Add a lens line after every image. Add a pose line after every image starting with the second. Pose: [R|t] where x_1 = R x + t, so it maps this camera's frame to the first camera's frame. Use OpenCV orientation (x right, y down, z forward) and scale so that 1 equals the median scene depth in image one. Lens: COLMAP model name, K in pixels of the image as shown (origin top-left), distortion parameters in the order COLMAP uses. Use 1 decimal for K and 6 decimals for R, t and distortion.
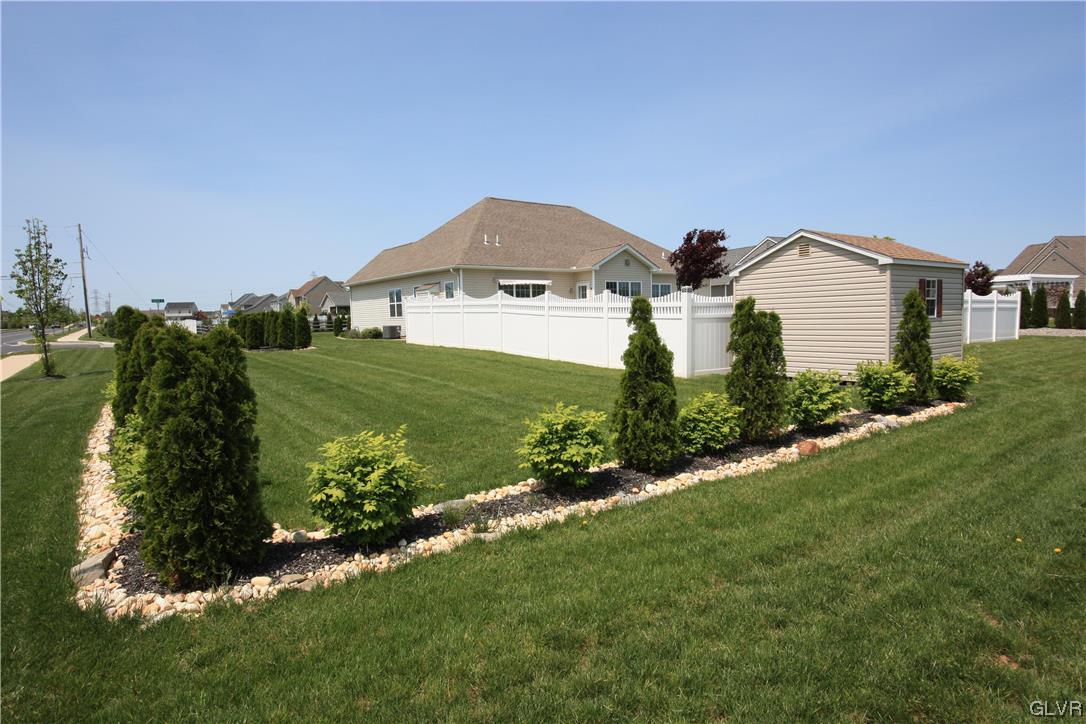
lens RADIAL K [[593.9, 0, 543.0], [0, 593.9, 362.0], [0, 0, 1]] dist [-0.000405, -0.000975]
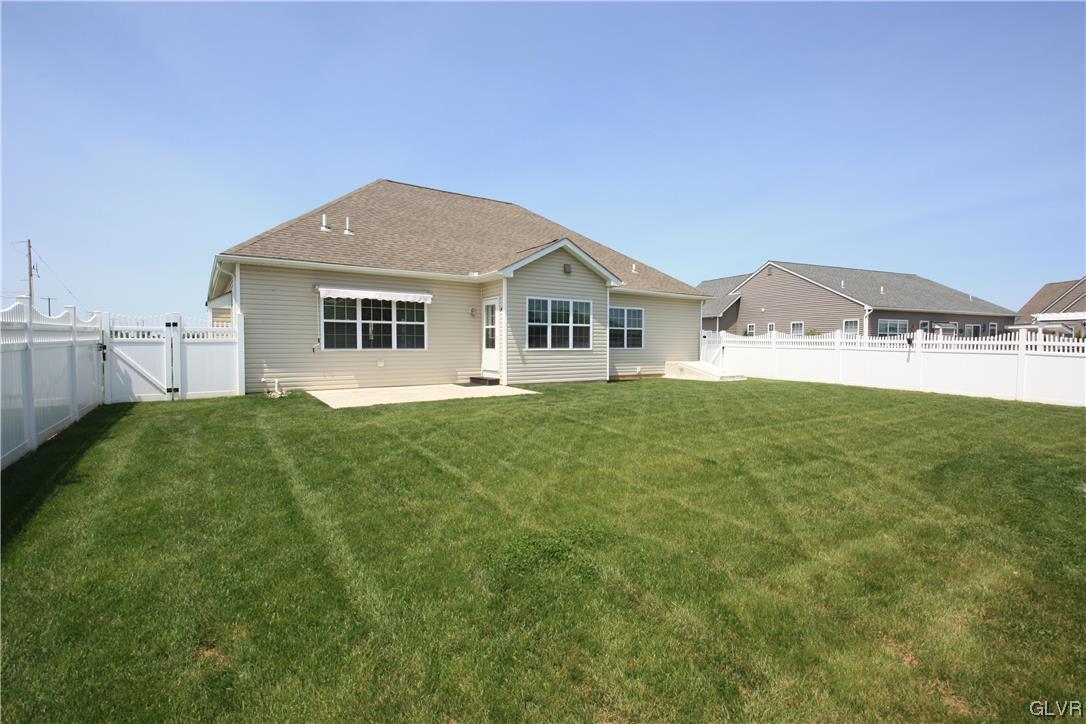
lens RADIAL K [[504.8, 0, 543.0], [0, 504.8, 362.0], [0, 0, 1]] dist [-0.001618, -0.000520]
pose [[0.999512, 0.023822, -0.020213, 0.130301], [-0.024706, 0.998696, -0.044678, -0.048235], [0.019123, 0.045156, 0.998797, 0.485828]]
